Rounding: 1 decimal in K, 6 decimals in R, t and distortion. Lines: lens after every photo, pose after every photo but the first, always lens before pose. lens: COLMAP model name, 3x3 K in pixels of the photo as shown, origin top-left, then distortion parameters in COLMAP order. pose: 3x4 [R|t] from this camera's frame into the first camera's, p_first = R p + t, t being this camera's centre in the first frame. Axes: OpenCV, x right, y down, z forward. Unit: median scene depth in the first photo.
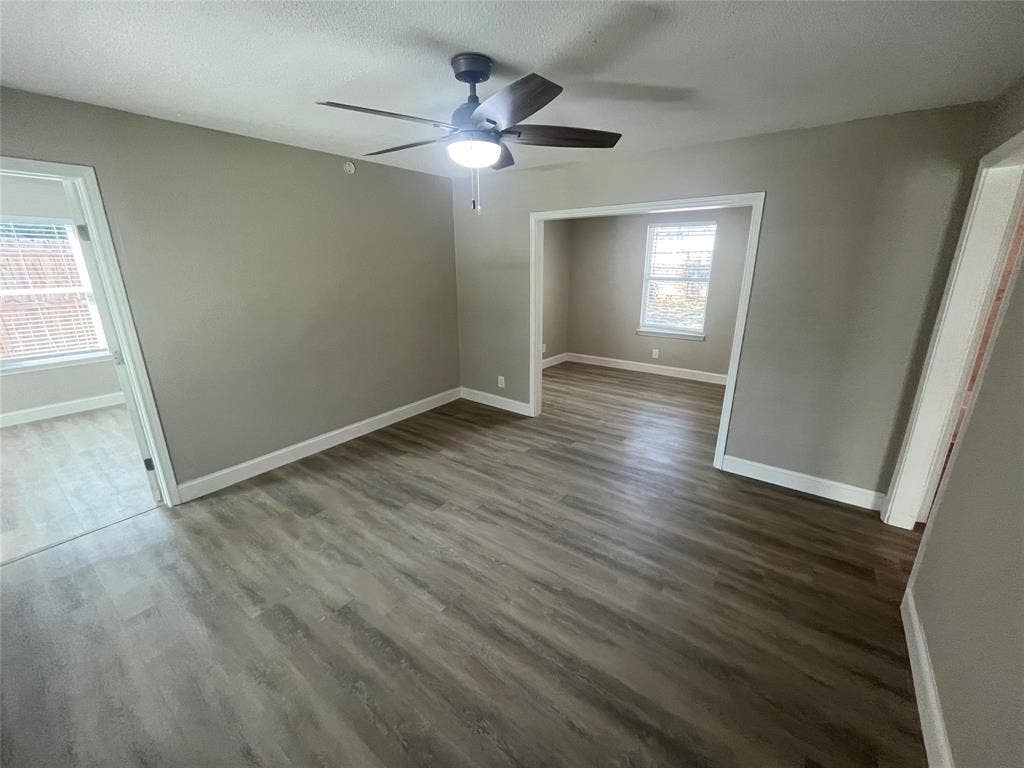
lens RADIAL K [[414.0, 0, 519.4], [0, 414.0, 380.8], [0, 0, 1]] dist [0.001647, 0.000124]
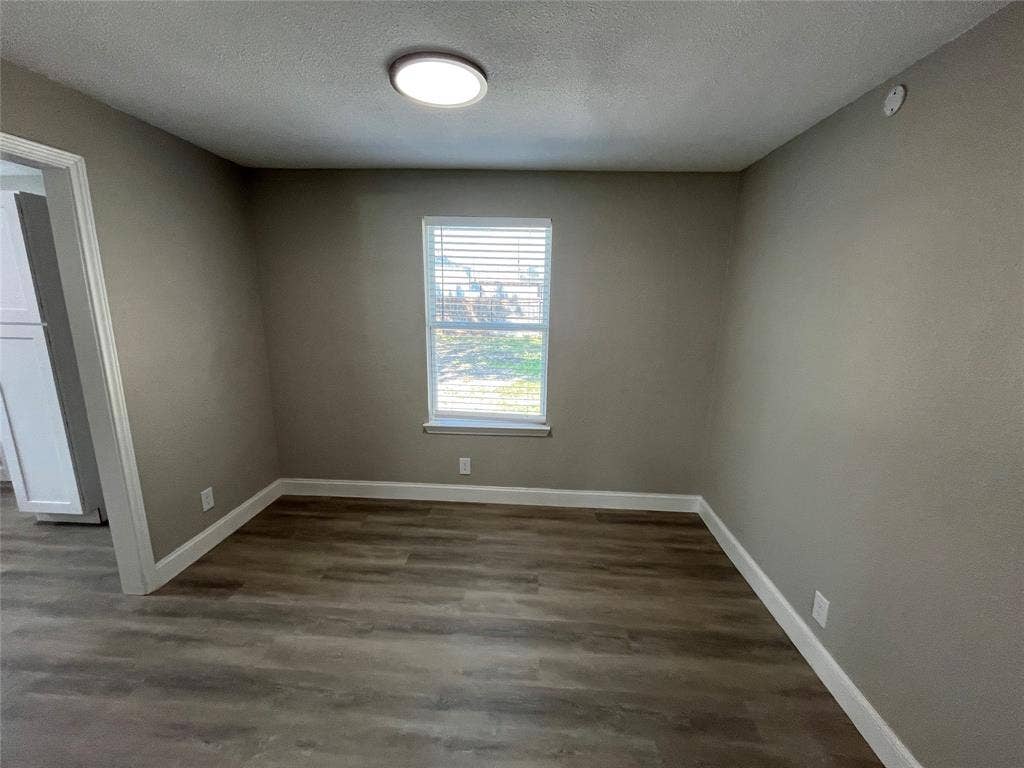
lens RADIAL K [[414.0, 0, 519.4], [0, 414.0, 380.8], [0, 0, 1]] dist [0.001647, 0.000124]
pose [[0.834921, -0.089057, 0.543117, 0.118764], [0.126233, 0.991501, -0.031474, -0.162343], [-0.535698, 0.094838, 0.839067, 0.556063]]
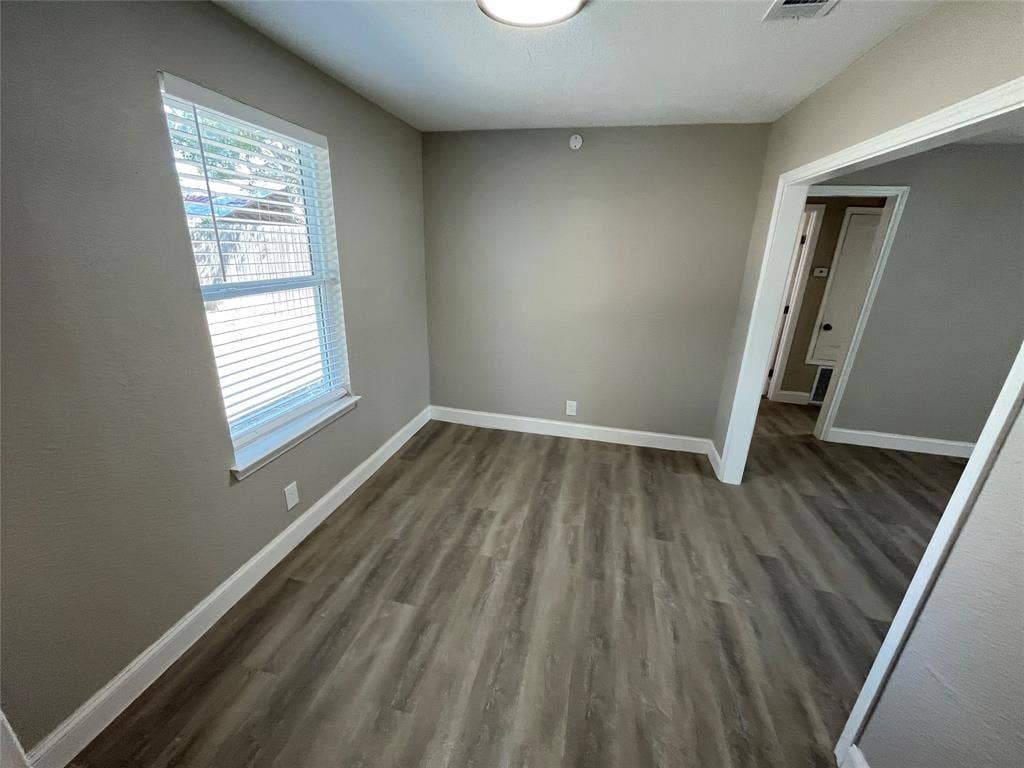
lens RADIAL K [[396.0, 0, 512.0], [0, 396.0, 384.0], [0, 0, 1]] dist [-0.001387, -0.000134]
pose [[-0.379963, -0.309877, 0.871553, -0.022860], [0.220132, 0.884856, 0.410576, -0.279250], [-0.898426, 0.347860, -0.267998, 0.968936]]
